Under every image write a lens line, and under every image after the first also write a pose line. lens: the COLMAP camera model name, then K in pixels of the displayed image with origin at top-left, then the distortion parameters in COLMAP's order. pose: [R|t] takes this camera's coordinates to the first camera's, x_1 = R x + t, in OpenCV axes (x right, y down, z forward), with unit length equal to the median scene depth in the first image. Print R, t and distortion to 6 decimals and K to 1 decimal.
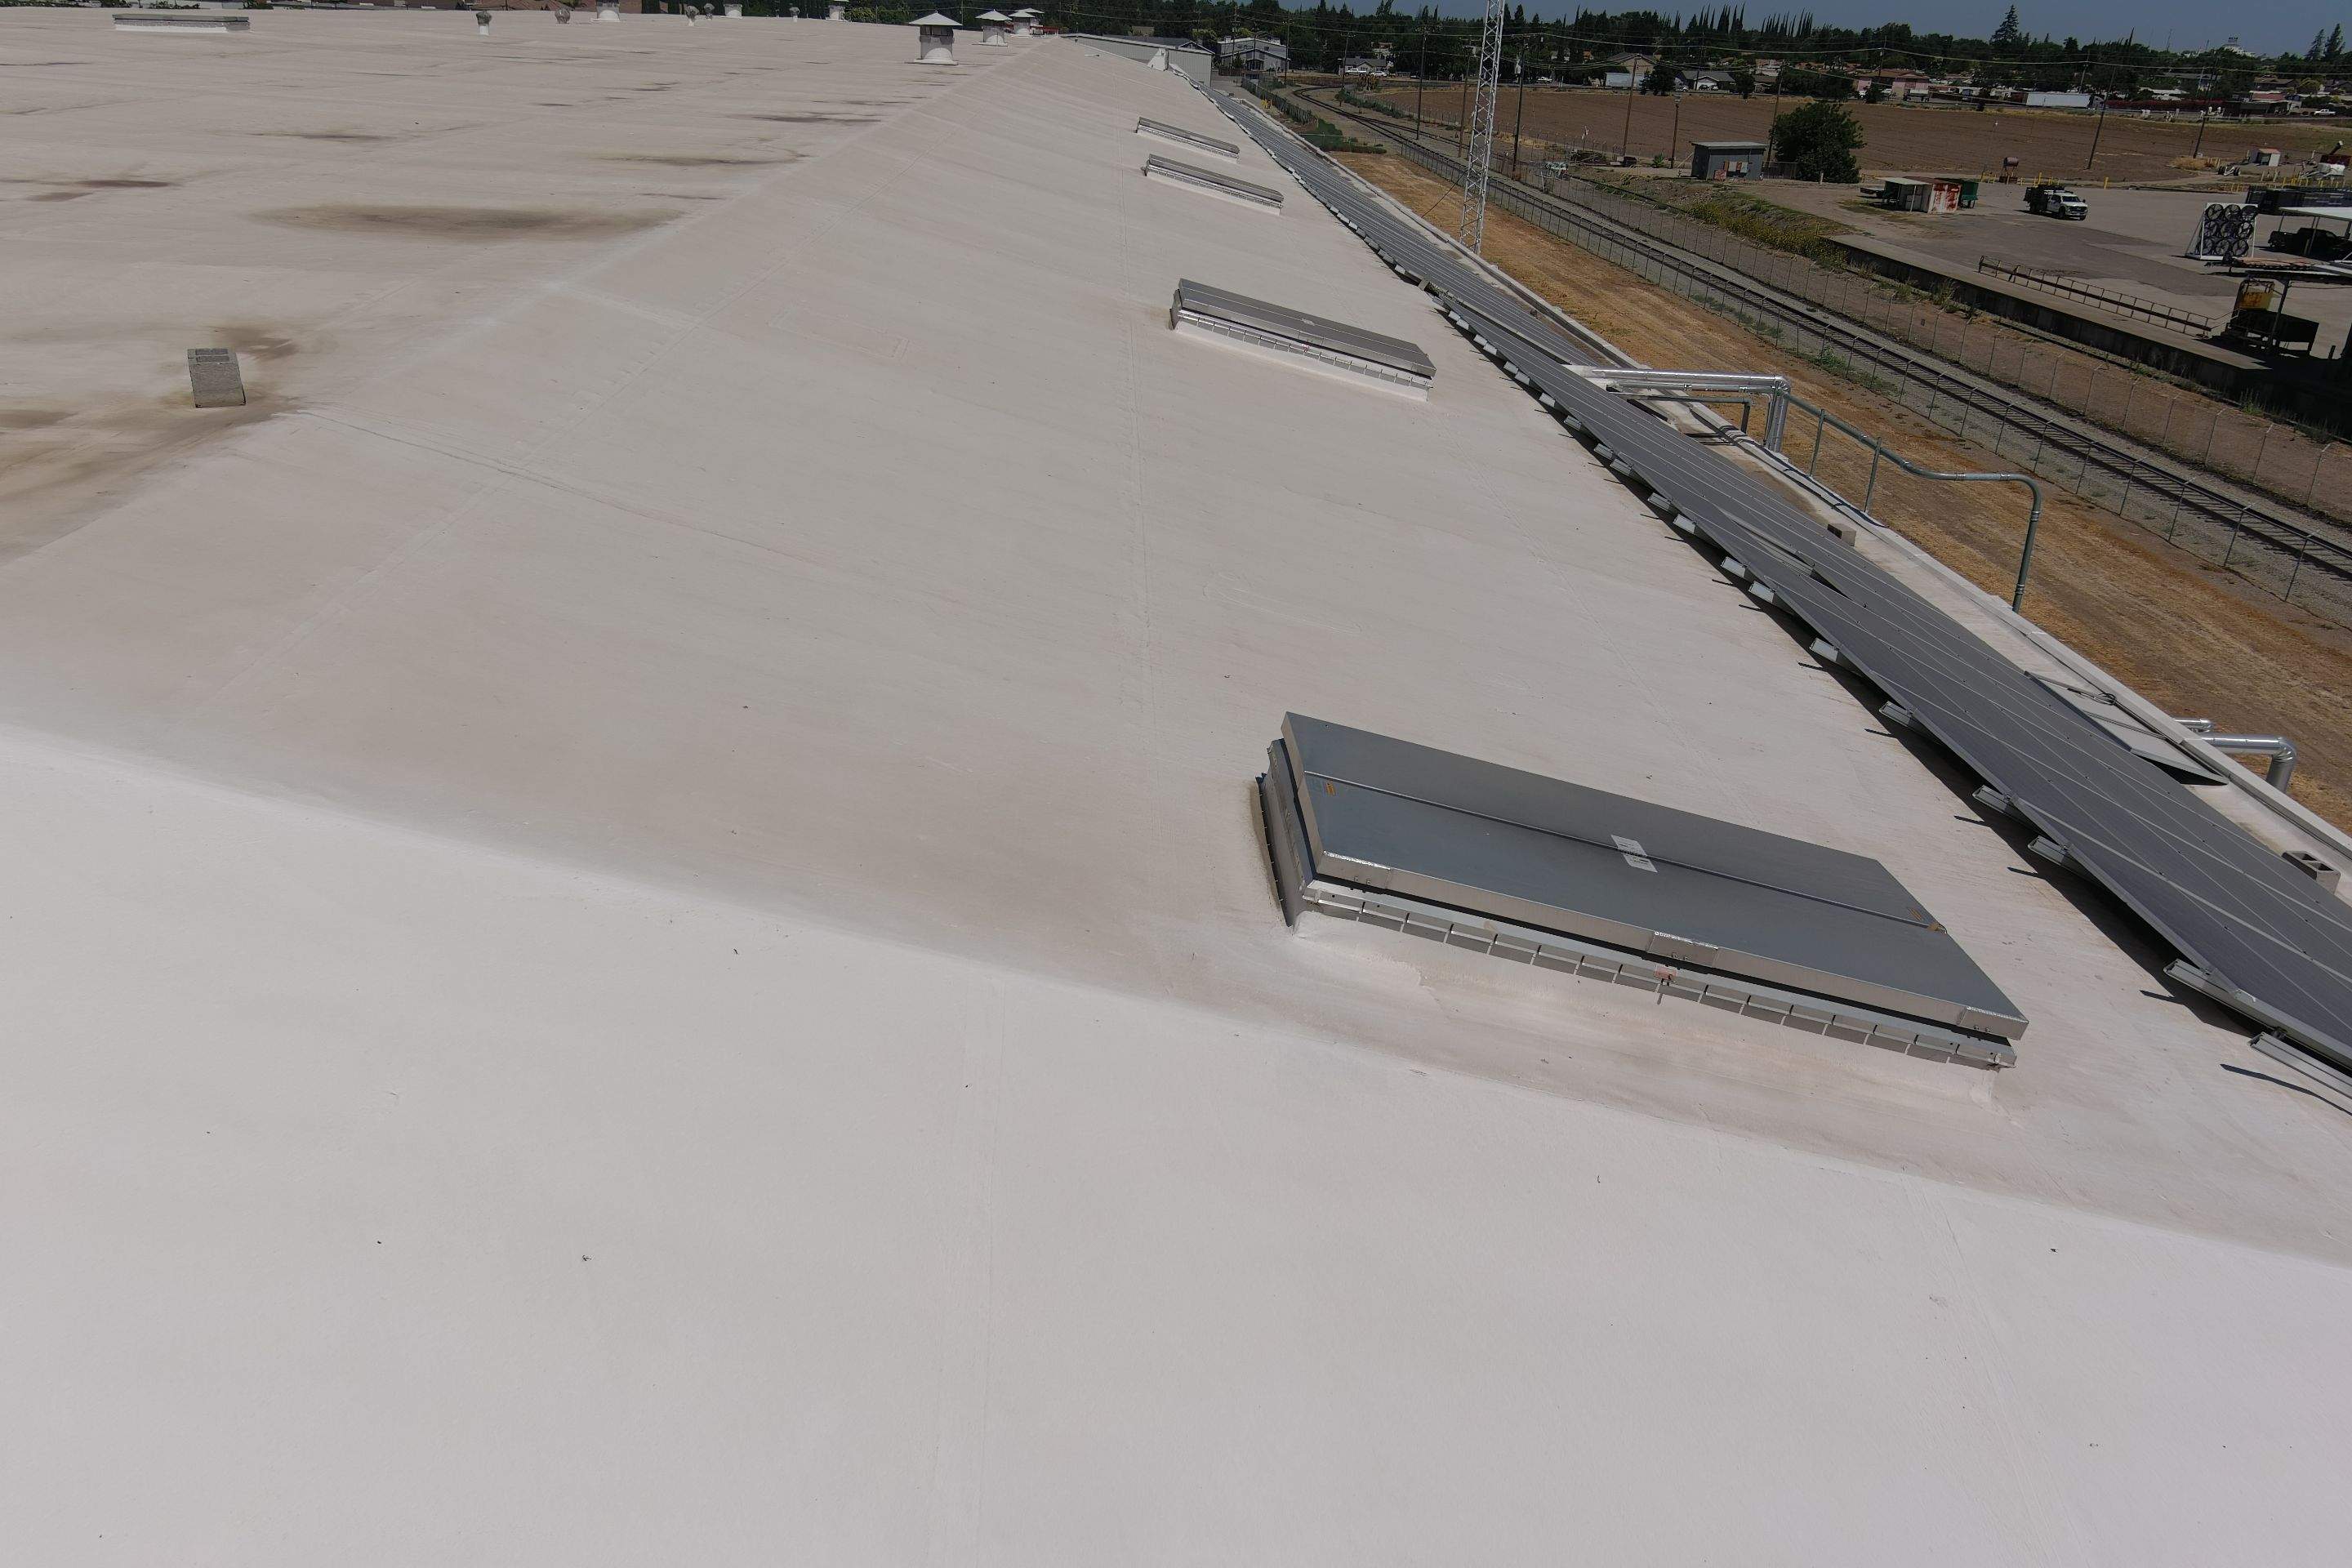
lens RADIAL K [[1817.9, 0, 1176.5], [0, 1817.9, 789.0], [0, 0, 1]] dist [0.012347, -0.009014]
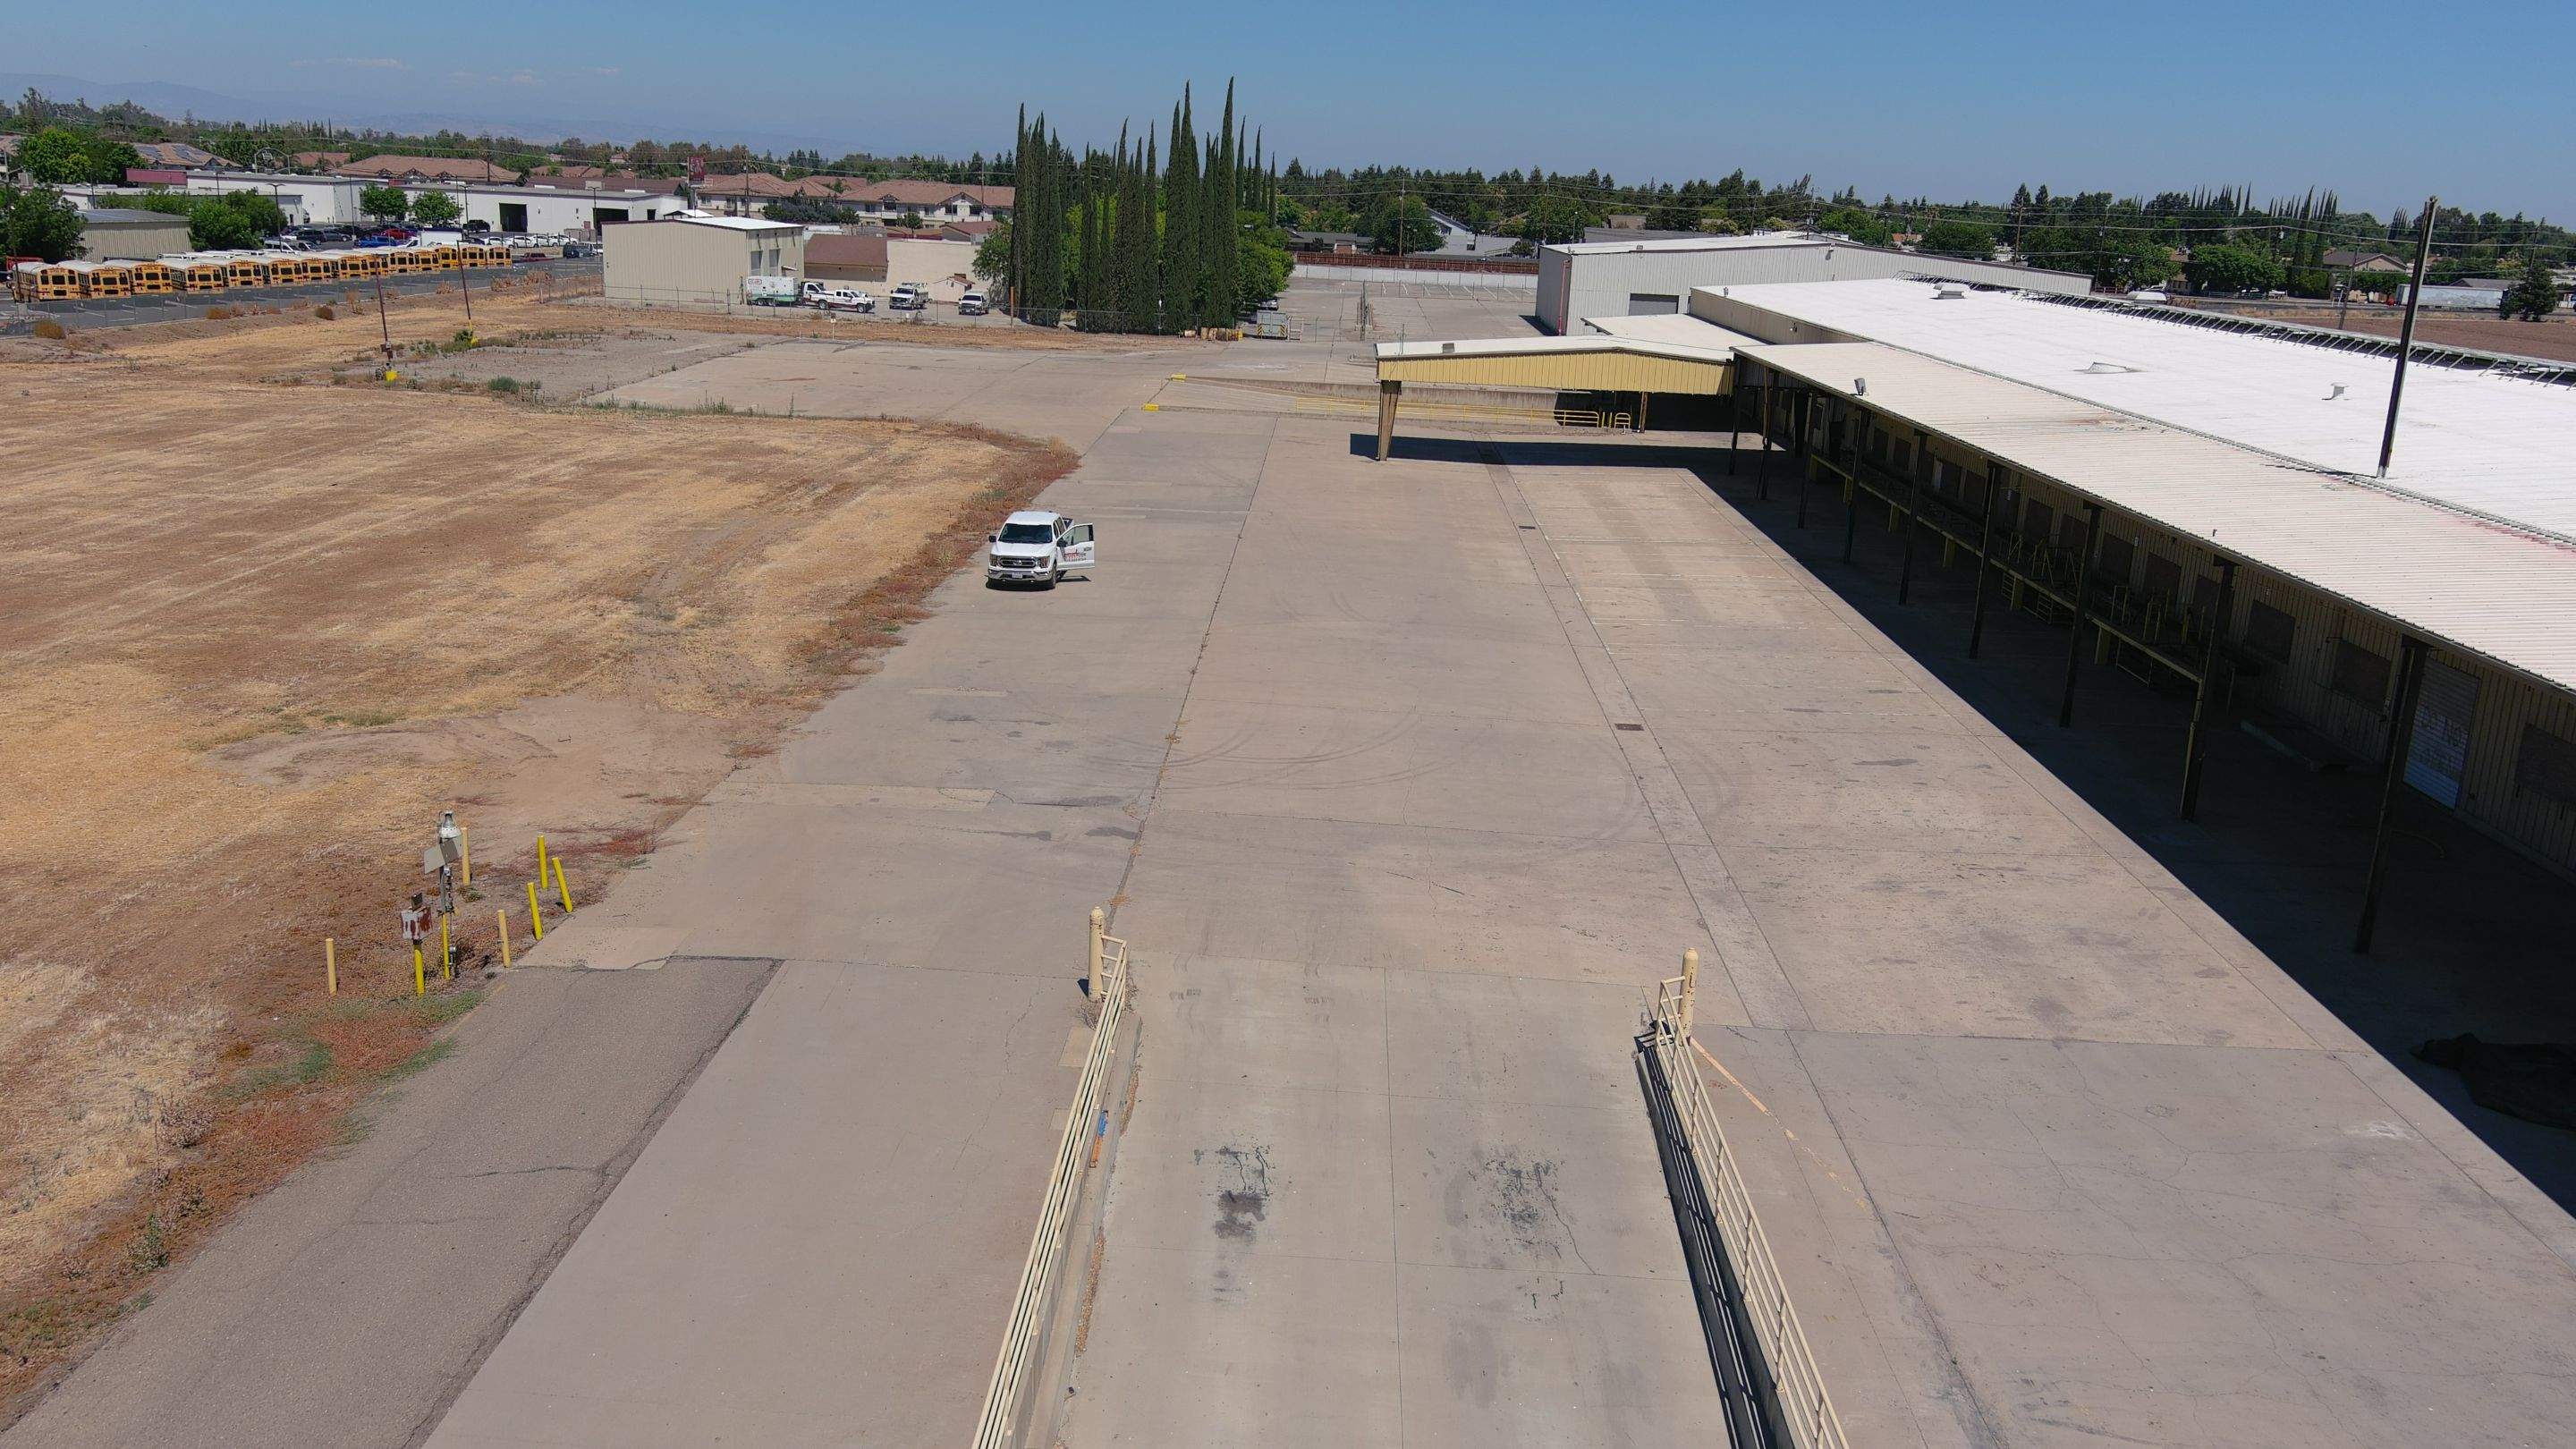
lens RADIAL K [[2033.5, 0, 1301.2], [0, 2033.5, 717.3], [0, 0, 1]] dist [0.003997, 0.000622]
pose [[0.998185, 0.014775, -0.058387, -0.392575], [-0.023379, 0.988477, -0.149553, -0.435000], [0.055505, 0.150646, 0.987028, 1.003182]]
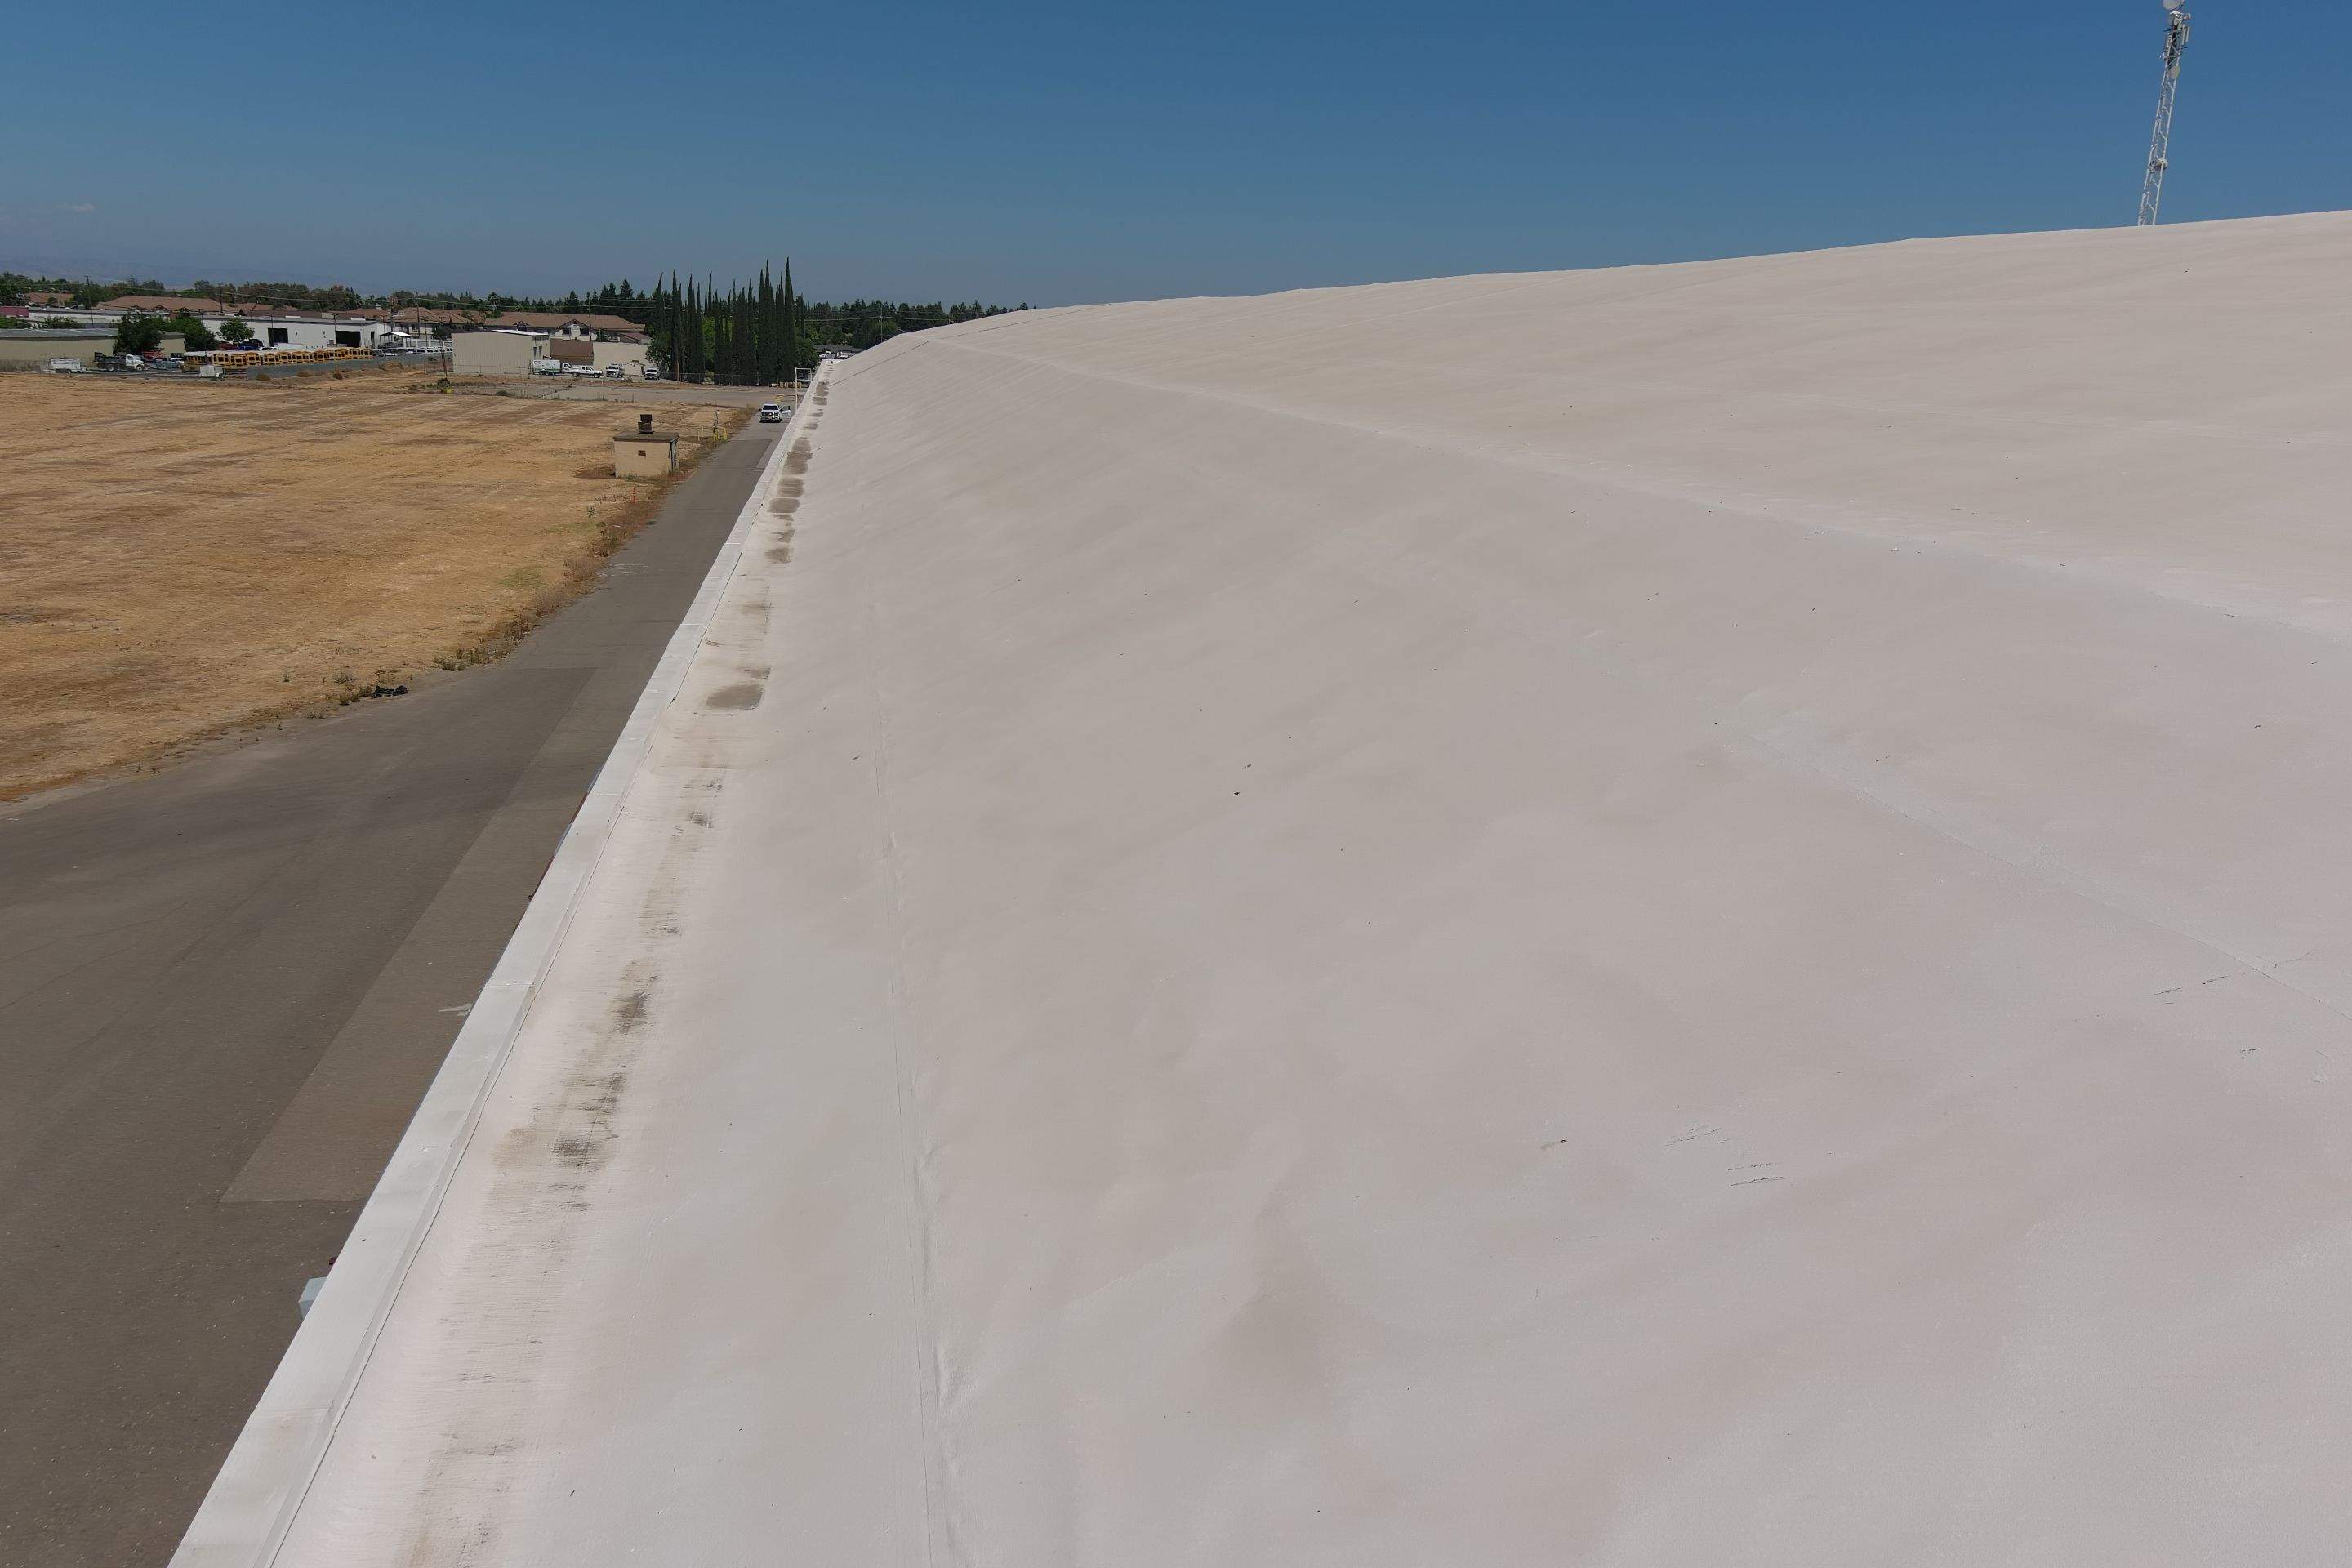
lens RADIAL K [[1817.9, 0, 1177.9], [0, 1817.9, 777.9], [0, 0, 1]] dist [0.012347, -0.009014]
pose [[0.989717, -0.042423, 0.136606, -0.373116], [0.063379, 0.986204, -0.152922, -0.009018], [-0.128234, 0.160008, 0.978751, 0.035504]]
